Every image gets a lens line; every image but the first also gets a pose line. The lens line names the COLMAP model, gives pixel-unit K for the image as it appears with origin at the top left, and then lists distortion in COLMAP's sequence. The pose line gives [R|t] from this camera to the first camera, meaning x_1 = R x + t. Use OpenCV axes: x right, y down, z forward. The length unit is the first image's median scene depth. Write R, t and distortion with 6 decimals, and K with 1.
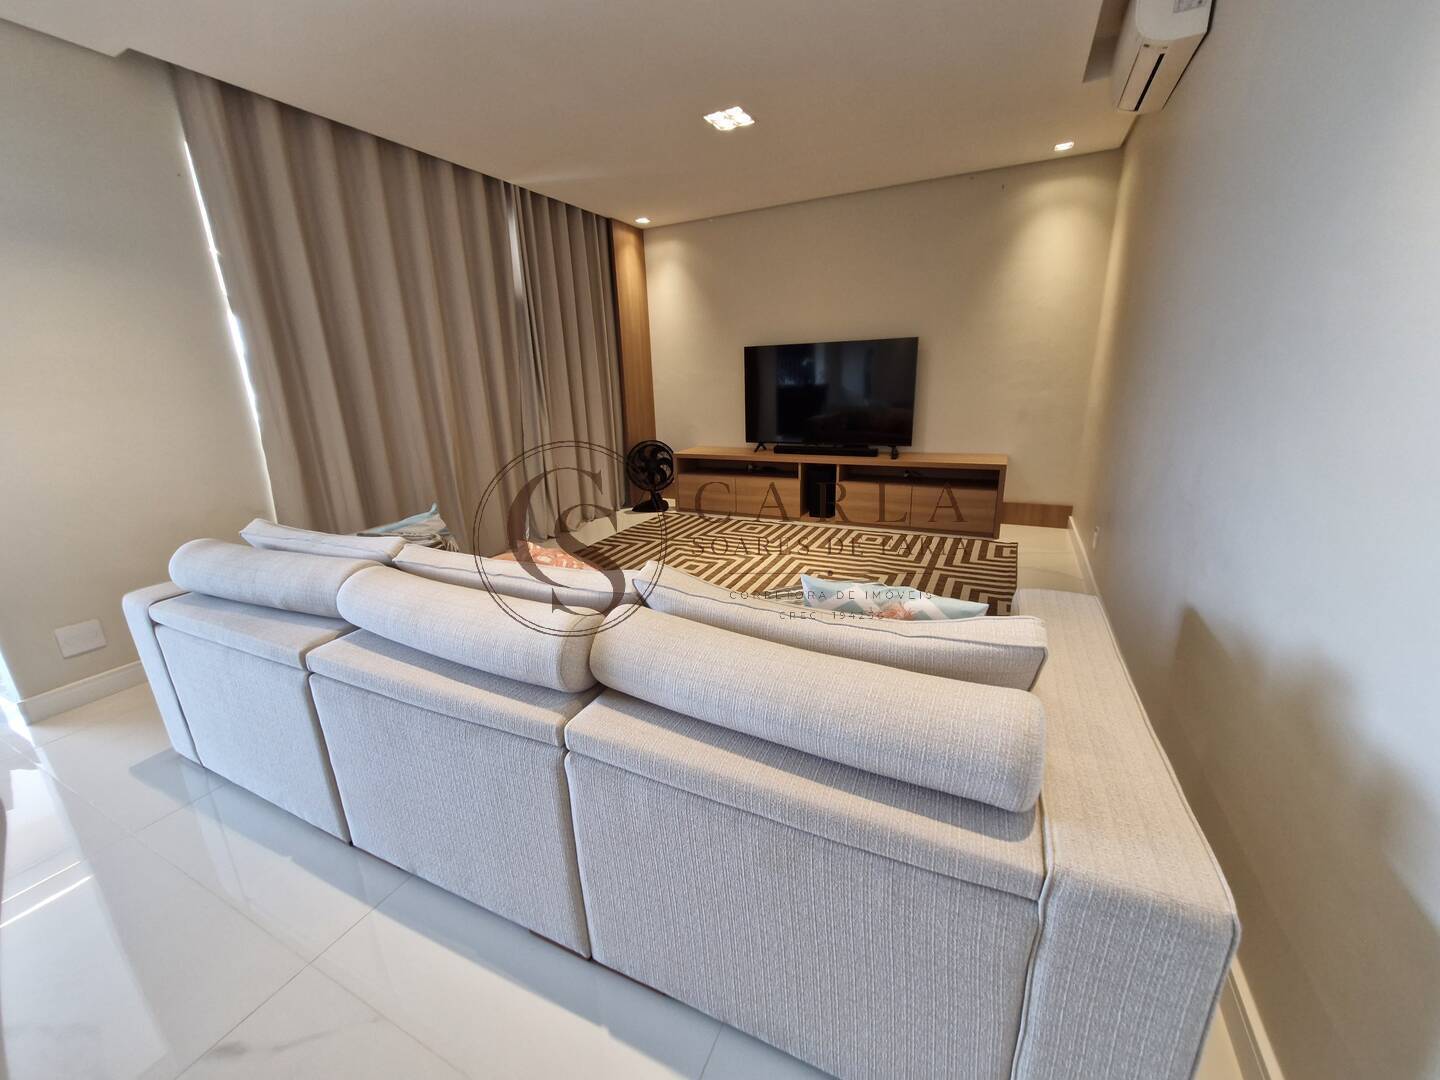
lens RADIAL K [[563.5, 0, 719.3], [0, 563.5, 541.0], [0, 0, 1]] dist [0.000112, -0.000300]
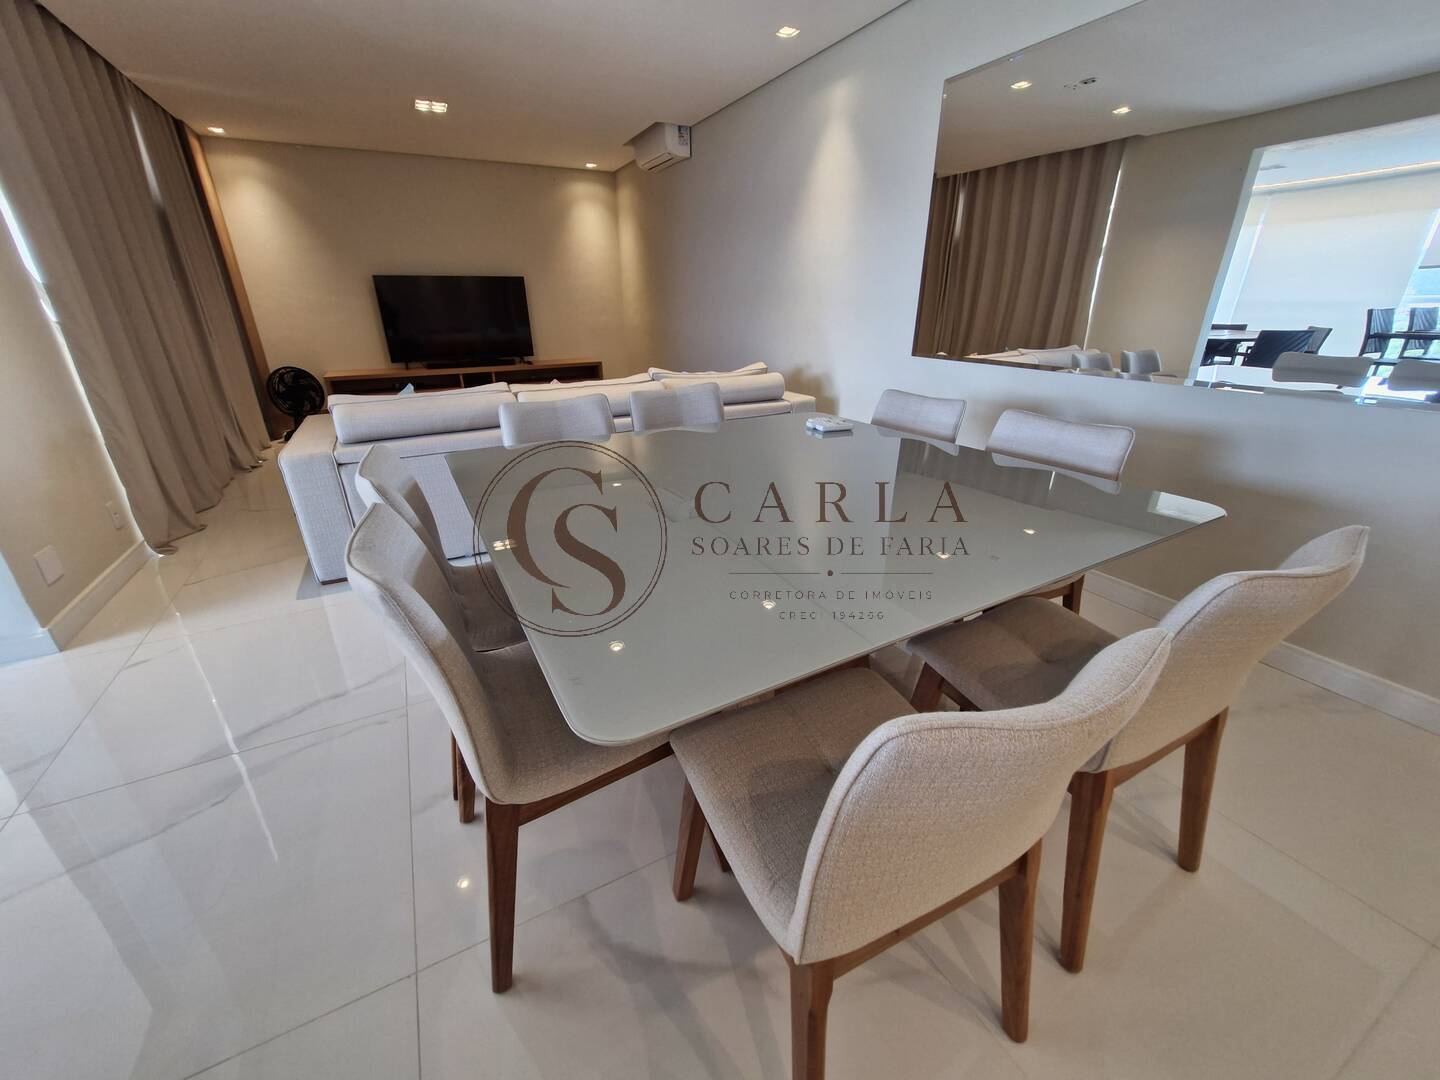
lens RADIAL K [[563.5, 0, 720.0], [0, 563.5, 534.0], [0, 0, 1]] dist [0.000112, -0.000300]
pose [[0.588724, -0.284698, 0.756539, -0.586926], [0.219949, 0.957030, 0.188986, 0.096365], [-0.777835, 0.055139, 0.626046, -0.231995]]
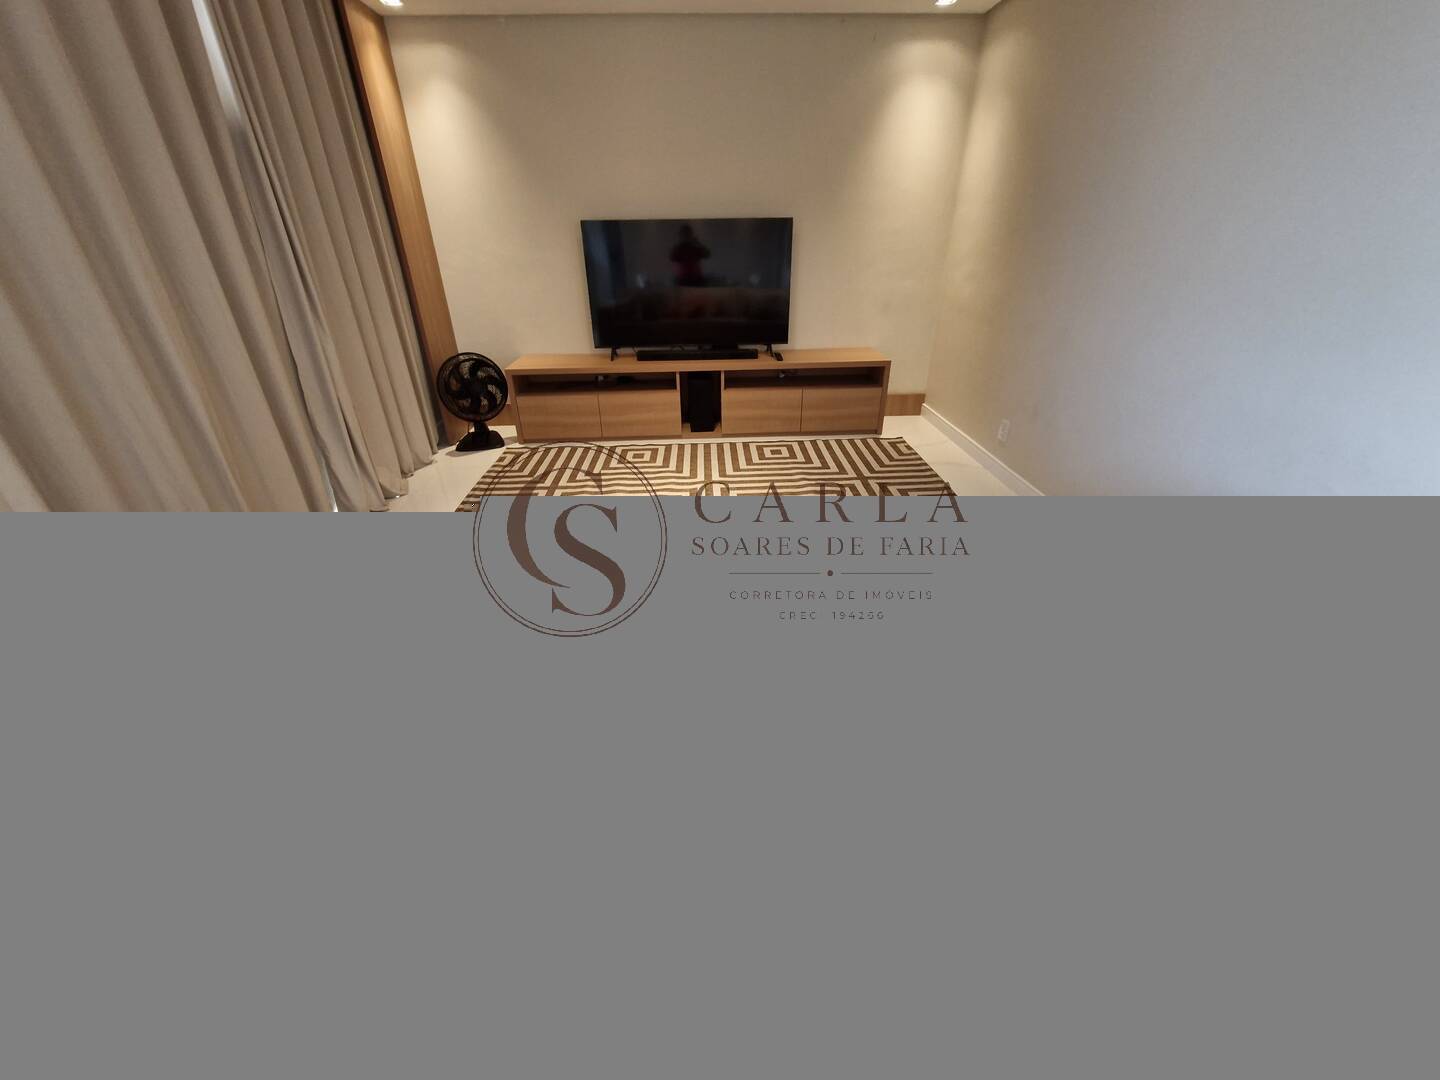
lens RADIAL K [[563.5, 0, 714.2], [0, 563.5, 540.4], [0, 0, 1]] dist [0.000112, -0.000300]
pose [[0.877850, -0.211481, 0.429716, -0.237557], [0.120358, 0.965848, 0.229459, -0.082193], [-0.463567, -0.149711, 0.873323, 0.188965]]
